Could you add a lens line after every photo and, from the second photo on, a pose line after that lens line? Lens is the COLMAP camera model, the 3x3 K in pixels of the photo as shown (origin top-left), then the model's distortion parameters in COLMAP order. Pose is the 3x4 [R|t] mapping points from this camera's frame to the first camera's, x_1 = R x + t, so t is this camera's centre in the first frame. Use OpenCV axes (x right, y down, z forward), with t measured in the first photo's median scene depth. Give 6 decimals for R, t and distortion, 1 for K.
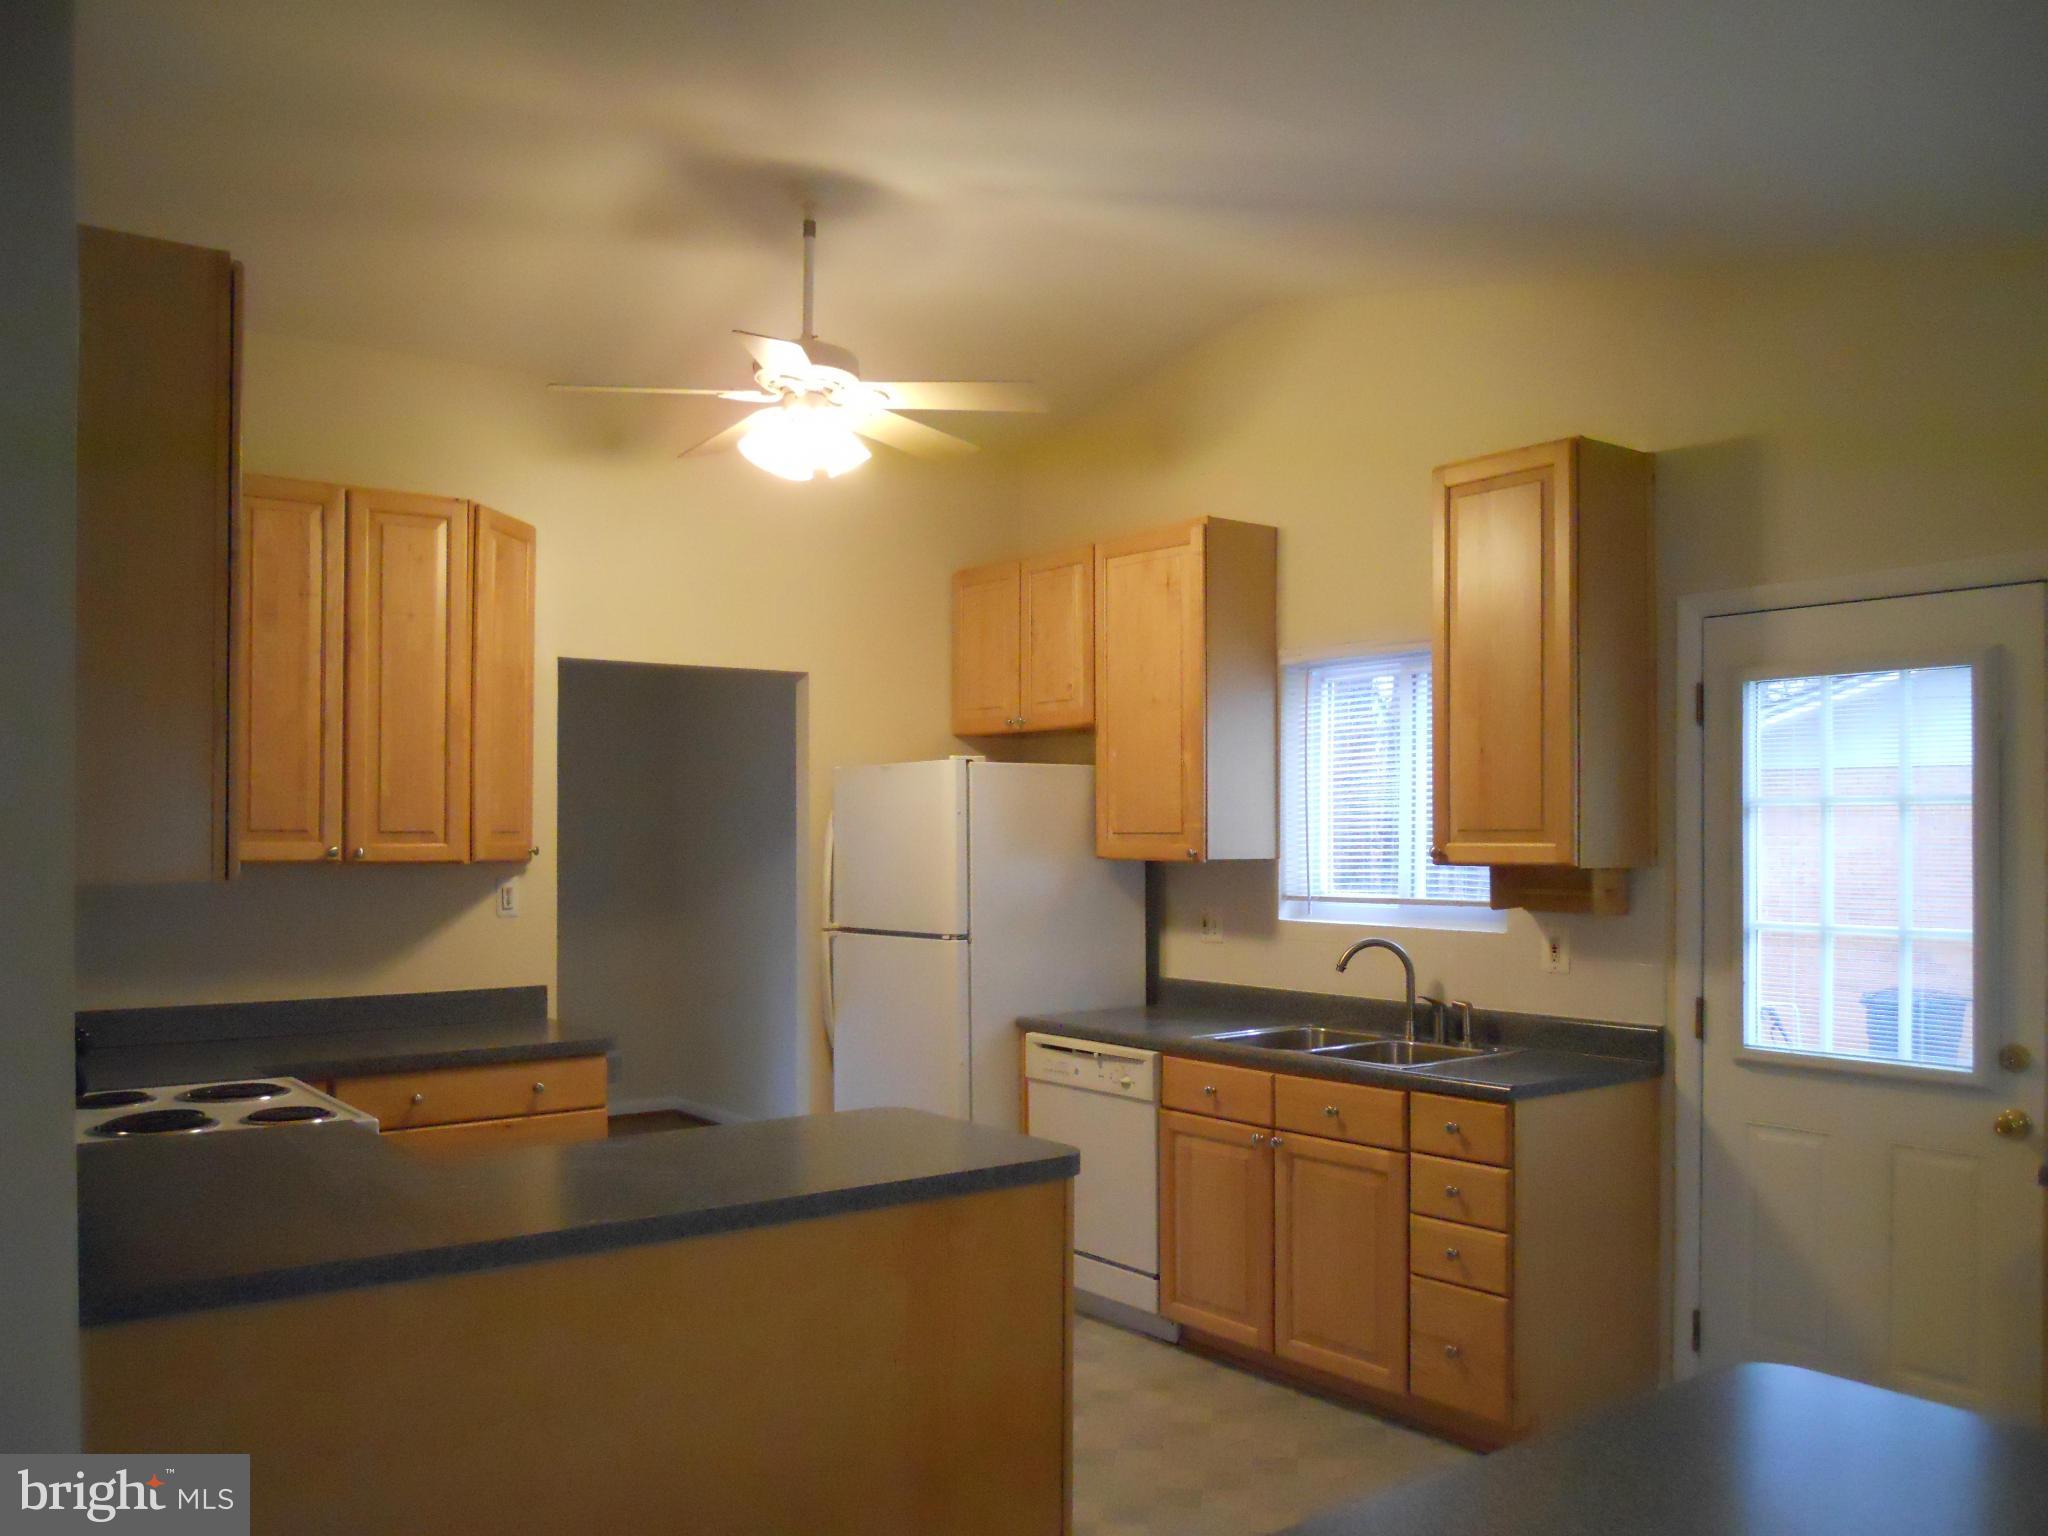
lens RADIAL K [[1711.2, 0, 1024.0], [0, 1711.2, 823.8], [0, 0, 1]] dist [0.000508, -0.004690]
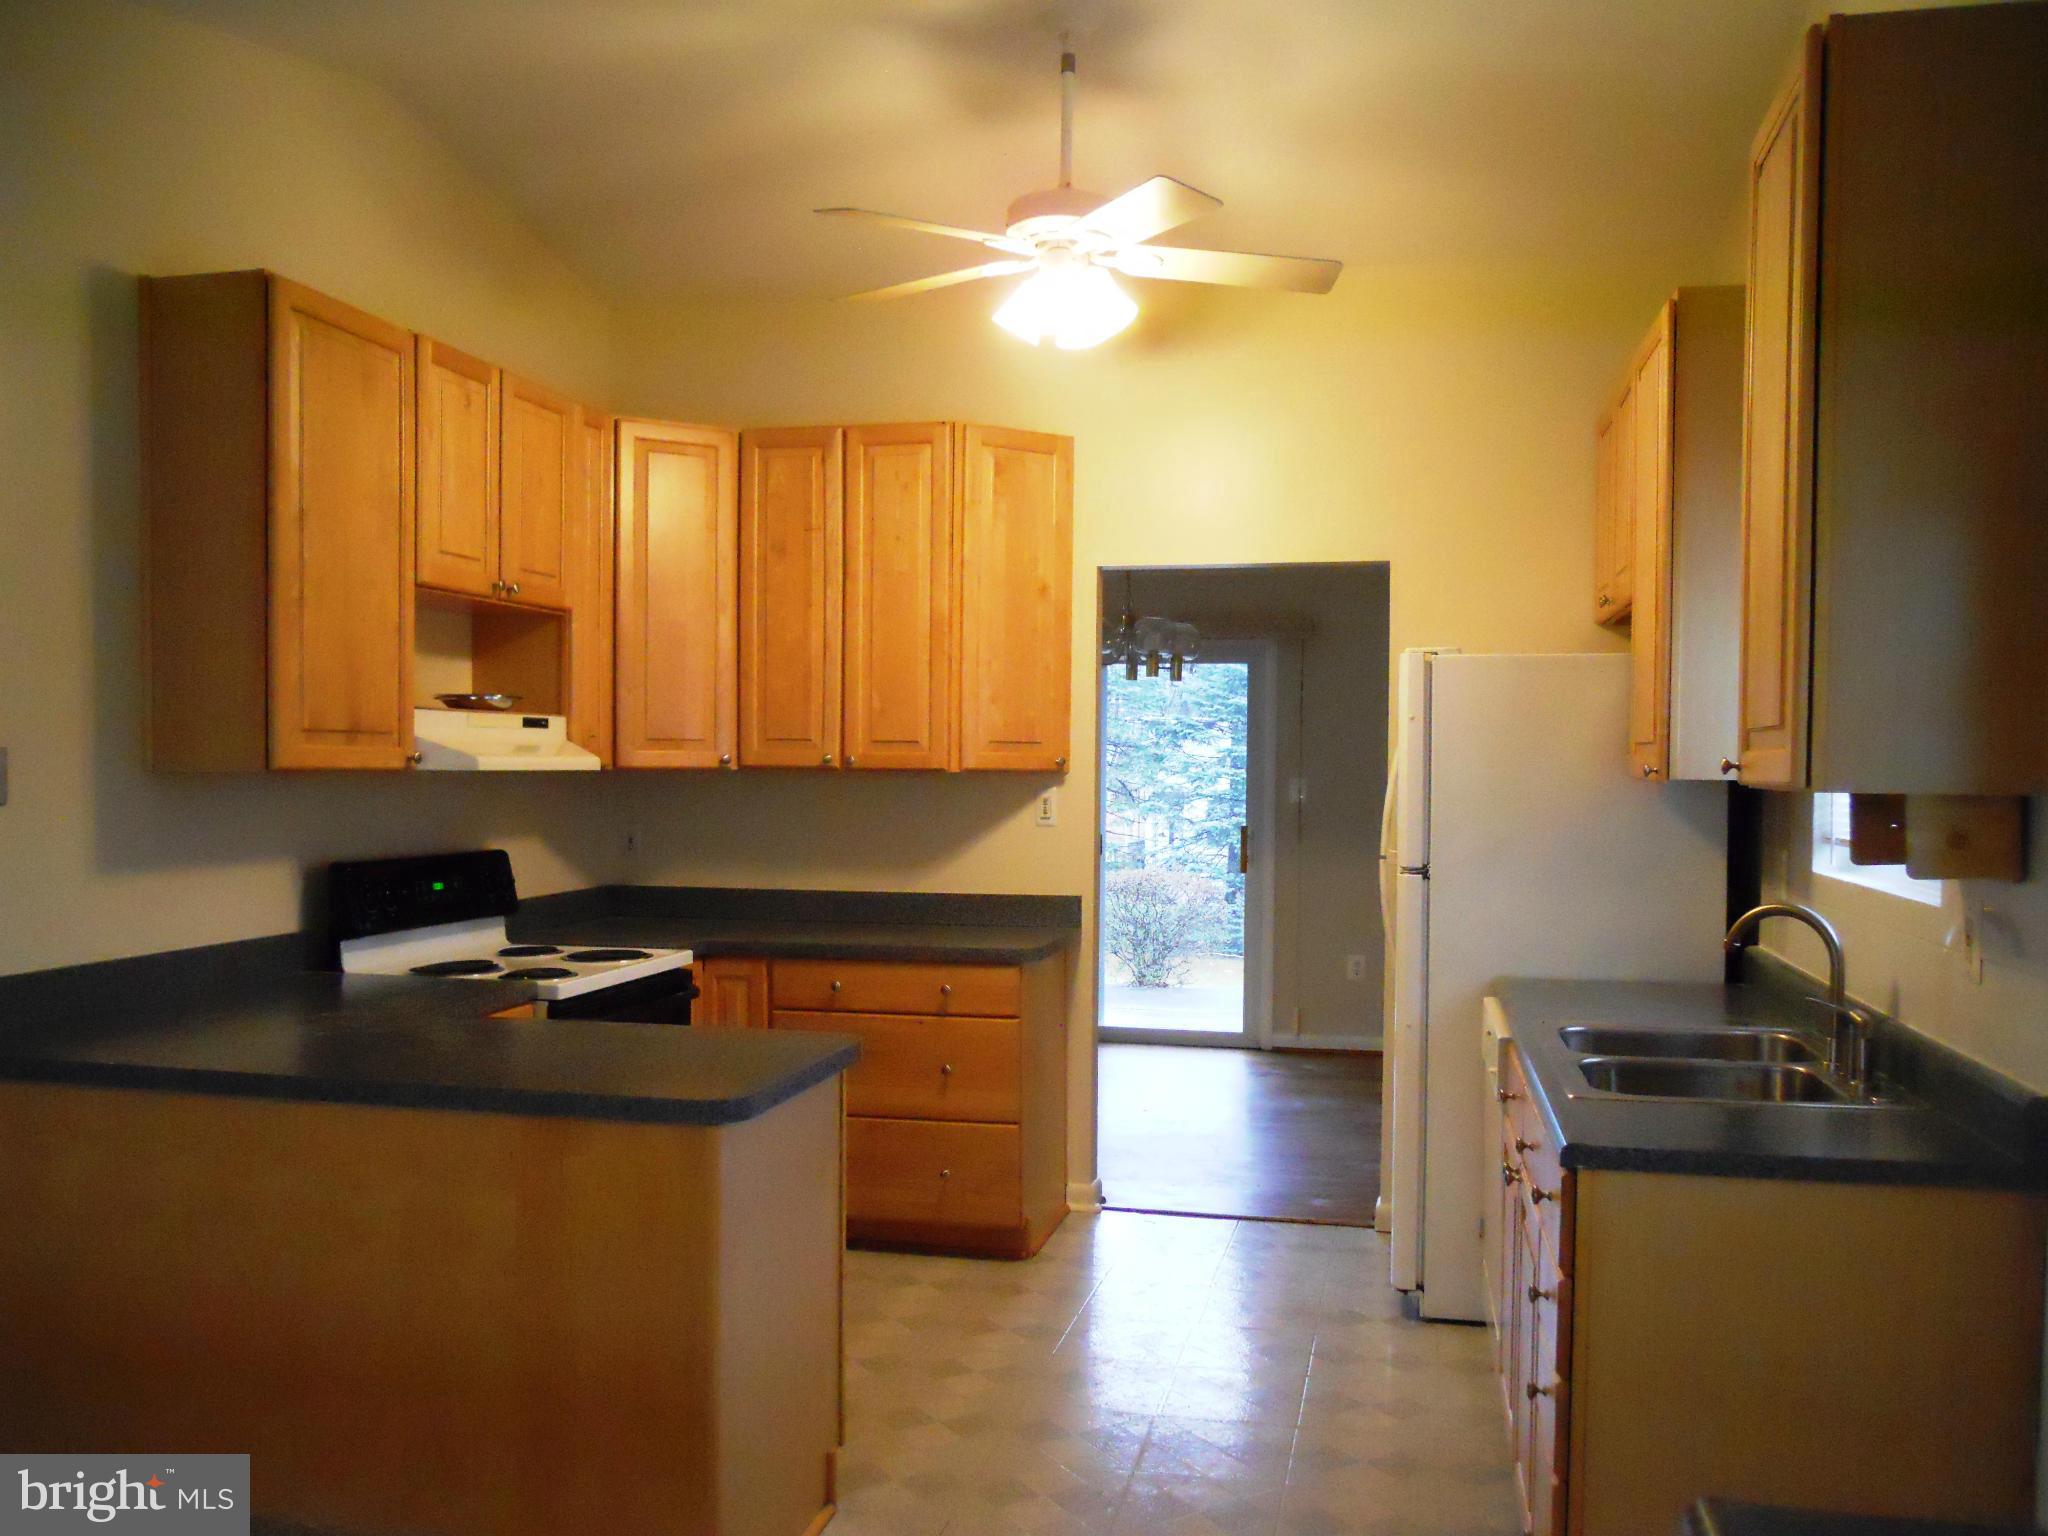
lens RADIAL K [[1711.2, 0, 1024.0], [0, 1711.2, 823.8], [0, 0, 1]] dist [0.000508, -0.004690]
pose [[0.658165, 0.039246, -0.751850, 0.515483], [-0.002597, 0.998753, 0.049861, 0.002455], [0.752869, -0.030865, 0.657446, 0.357069]]
